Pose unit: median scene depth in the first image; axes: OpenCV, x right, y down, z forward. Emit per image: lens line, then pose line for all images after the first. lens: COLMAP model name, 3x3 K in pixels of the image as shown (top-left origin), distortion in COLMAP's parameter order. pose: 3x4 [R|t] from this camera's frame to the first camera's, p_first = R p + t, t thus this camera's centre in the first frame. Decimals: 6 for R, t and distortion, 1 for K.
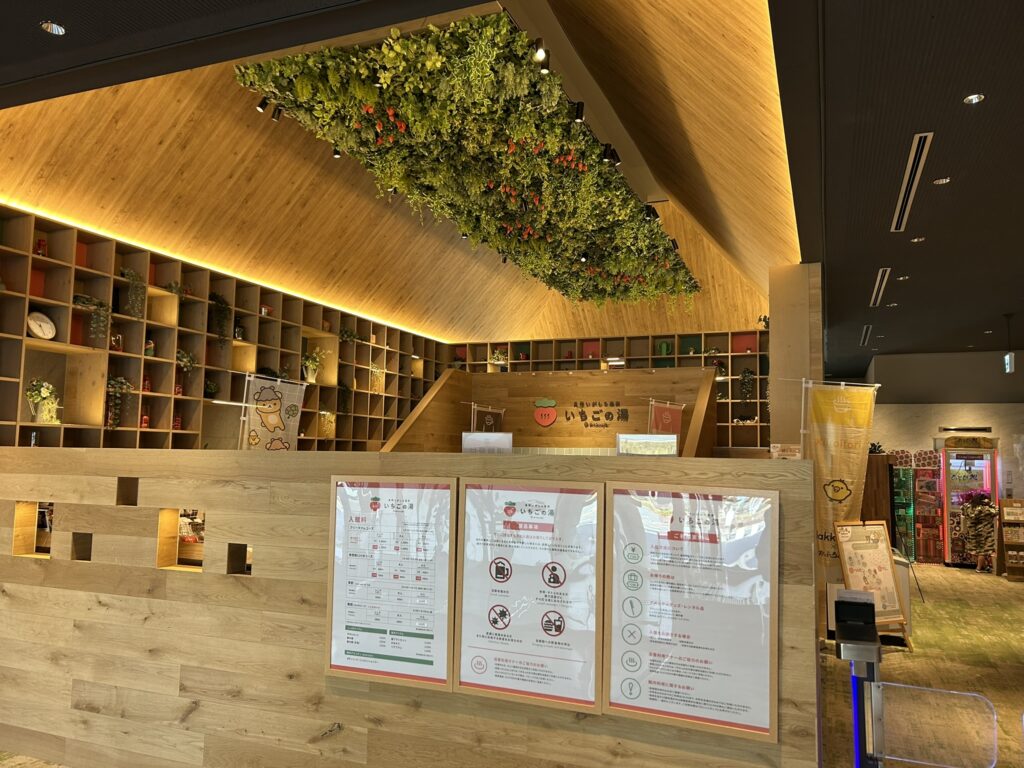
lens RADIAL K [[789.1, 0, 512.0], [0, 789.1, 384.0], [0, 0, 1]] dist [0.104285, -0.146873]
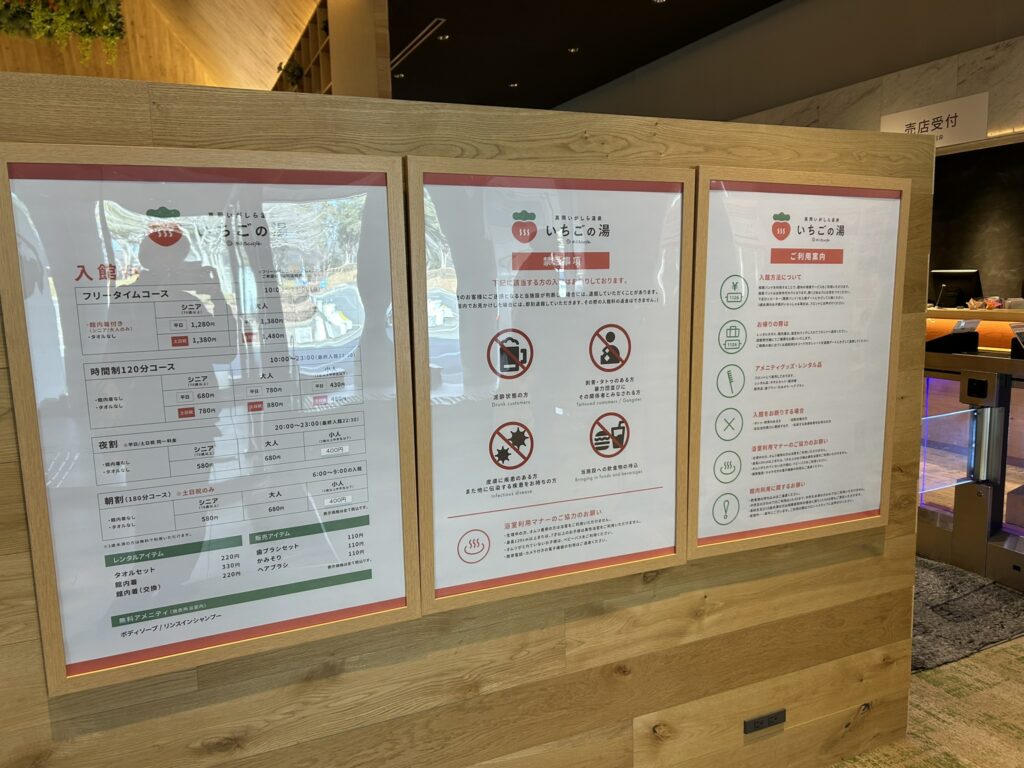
lens RADIAL K [[789.1, 0, 512.0], [0, 789.1, 384.0], [0, 0, 1]] dist [0.104285, -0.146873]
pose [[0.684294, -0.129682, 0.717582, -0.370671], [-0.024456, 0.979424, 0.200324, 0.158667], [-0.728796, -0.154629, 0.667043, 0.686537]]
